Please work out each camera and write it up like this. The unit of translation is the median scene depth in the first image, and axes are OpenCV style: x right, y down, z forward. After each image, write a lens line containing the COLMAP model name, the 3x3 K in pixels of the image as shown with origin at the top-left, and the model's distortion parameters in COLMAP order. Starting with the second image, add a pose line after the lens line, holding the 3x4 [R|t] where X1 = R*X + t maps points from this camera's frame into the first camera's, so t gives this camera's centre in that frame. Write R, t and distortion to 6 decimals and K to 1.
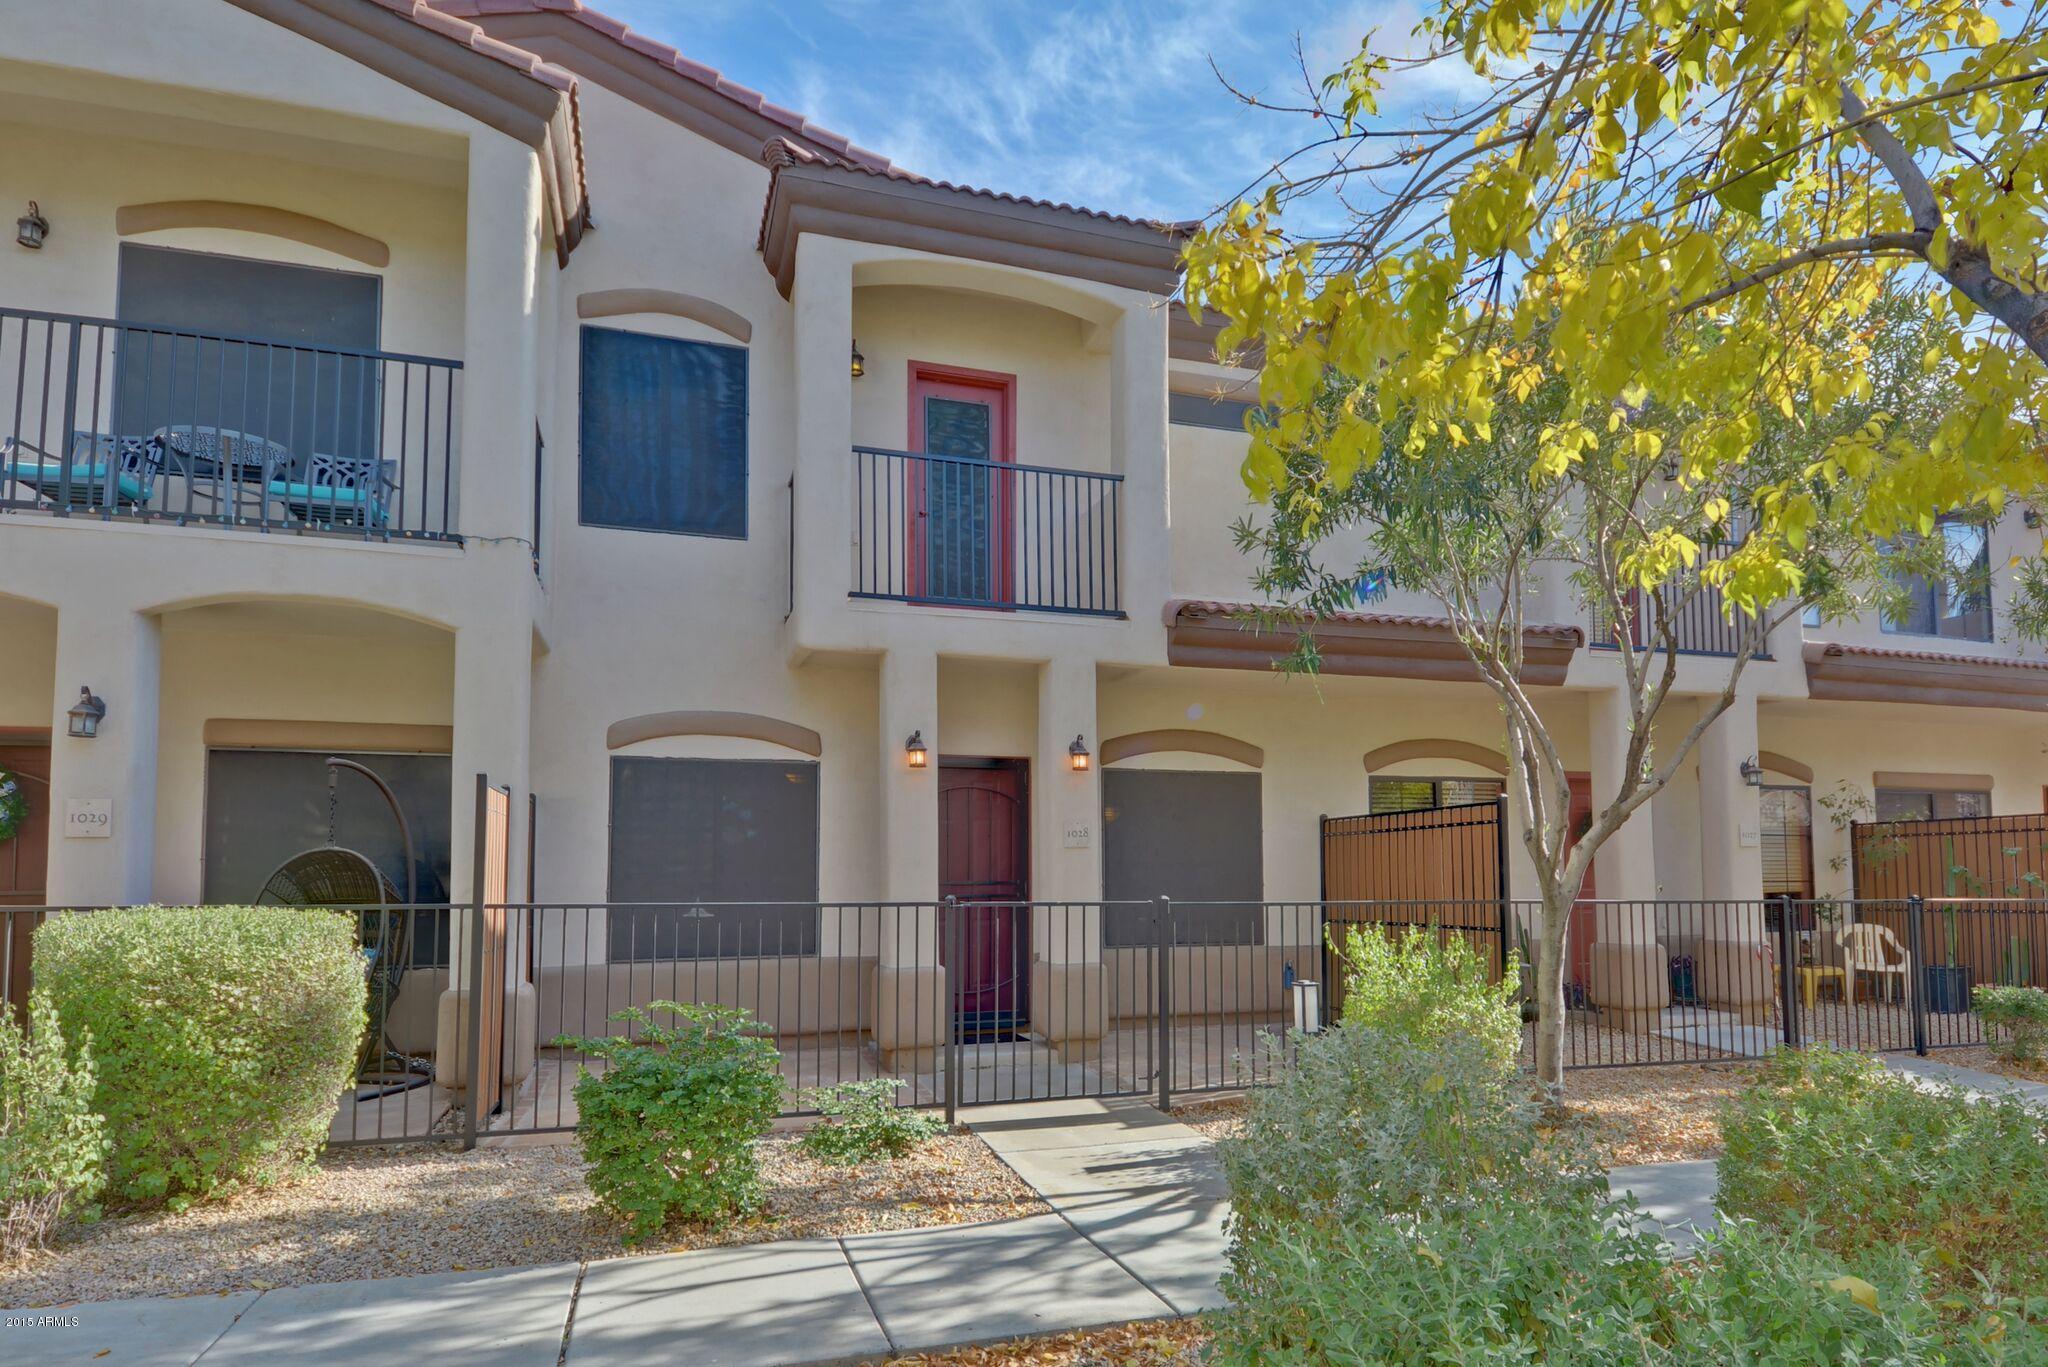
lens RADIAL K [[1721.6, 0, 1024.0], [0, 1721.6, 683.5], [0, 0, 1]] dist [0.001075, -0.002113]
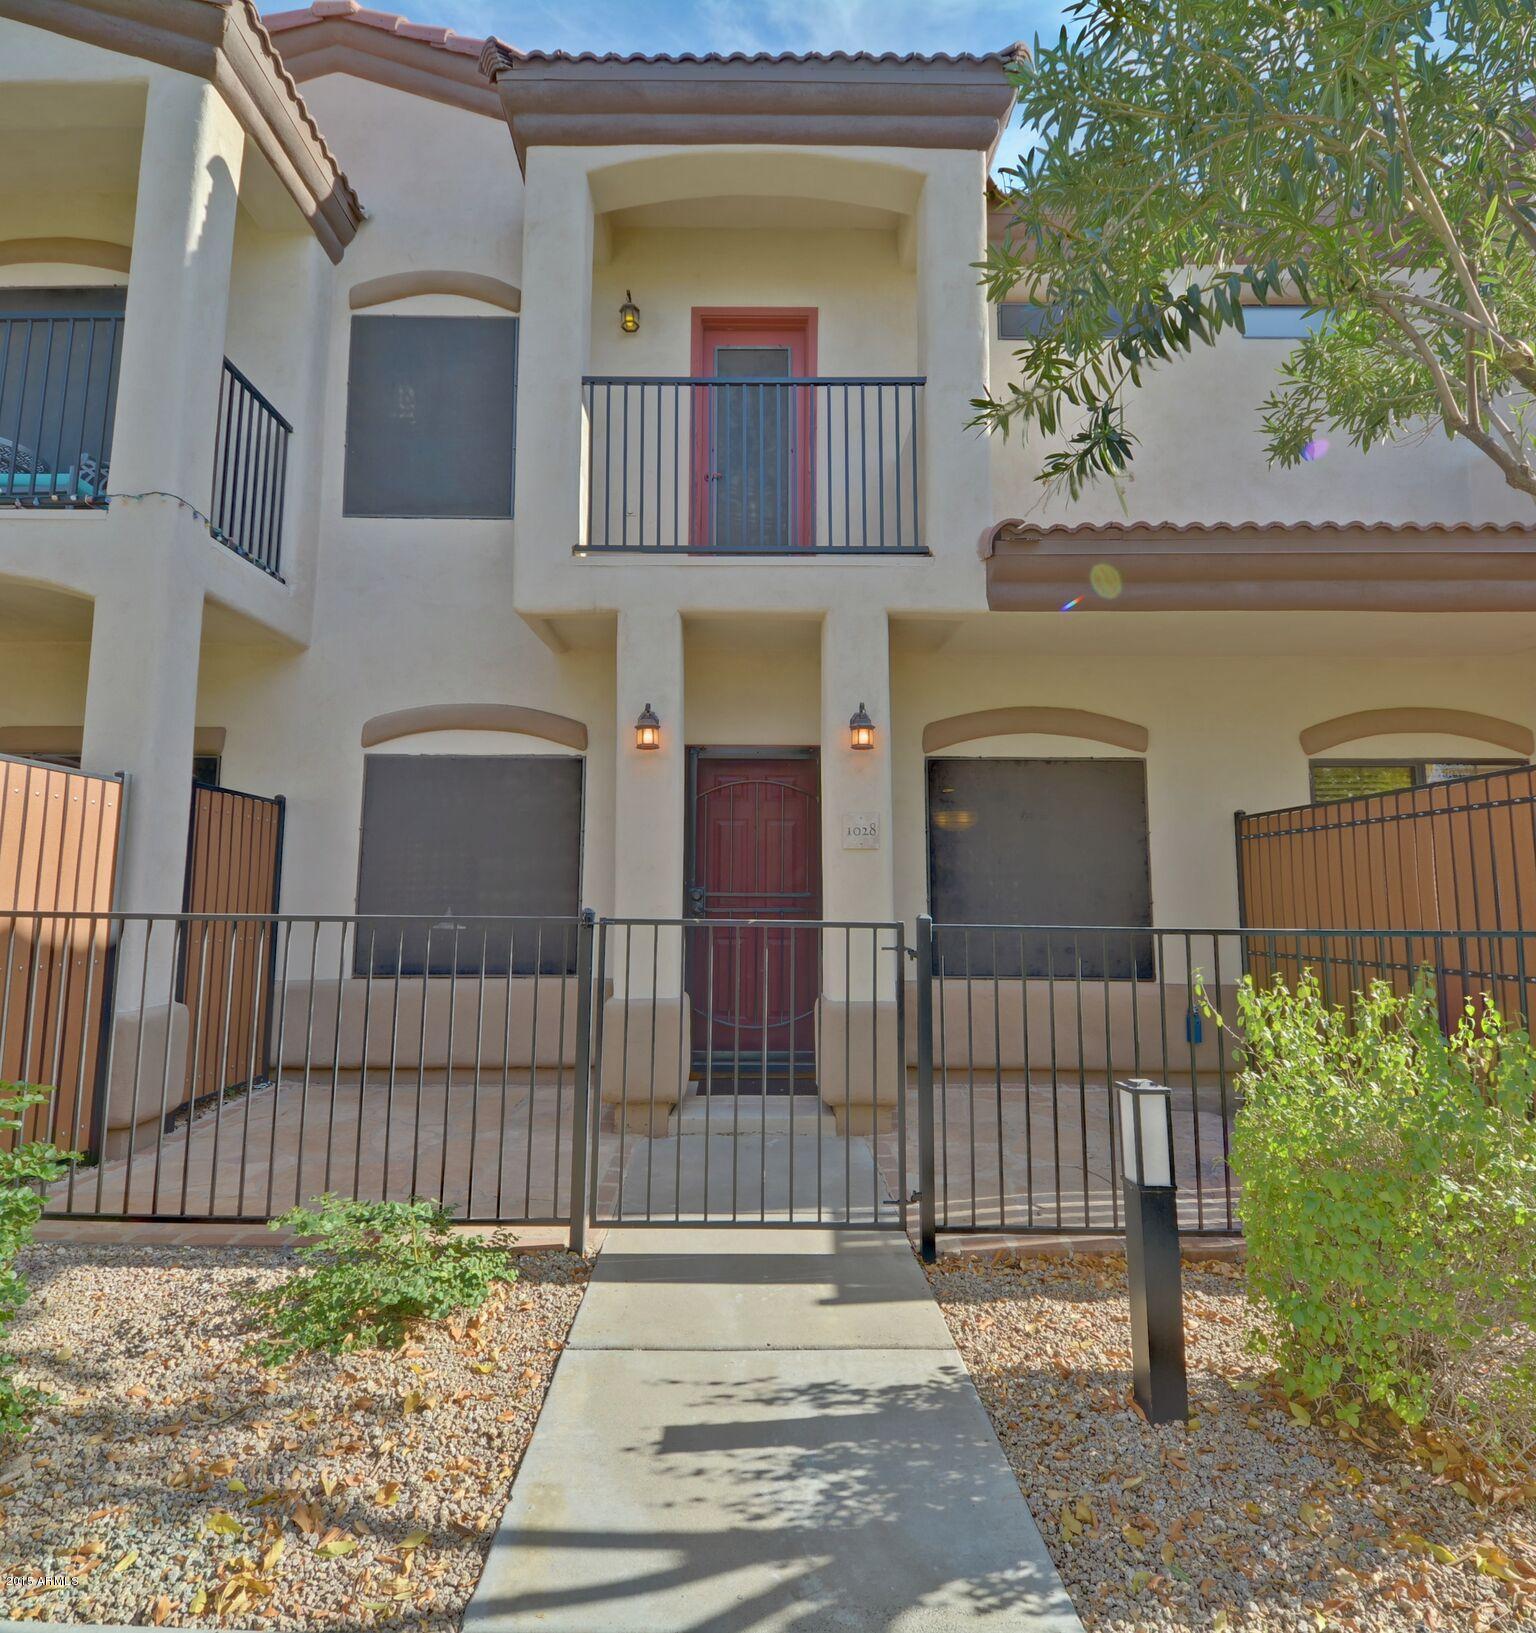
lens RADIAL K [[918.0, 0, 762.9], [0, 918.0, 783.5], [0, 0, 1]] dist [0.025478, -0.027295]
pose [[0.930432, -0.033867, -0.364896, 0.139844], [0.028026, 0.999380, -0.021293, 0.073157], [0.365391, 0.009585, 0.930805, 0.601331]]
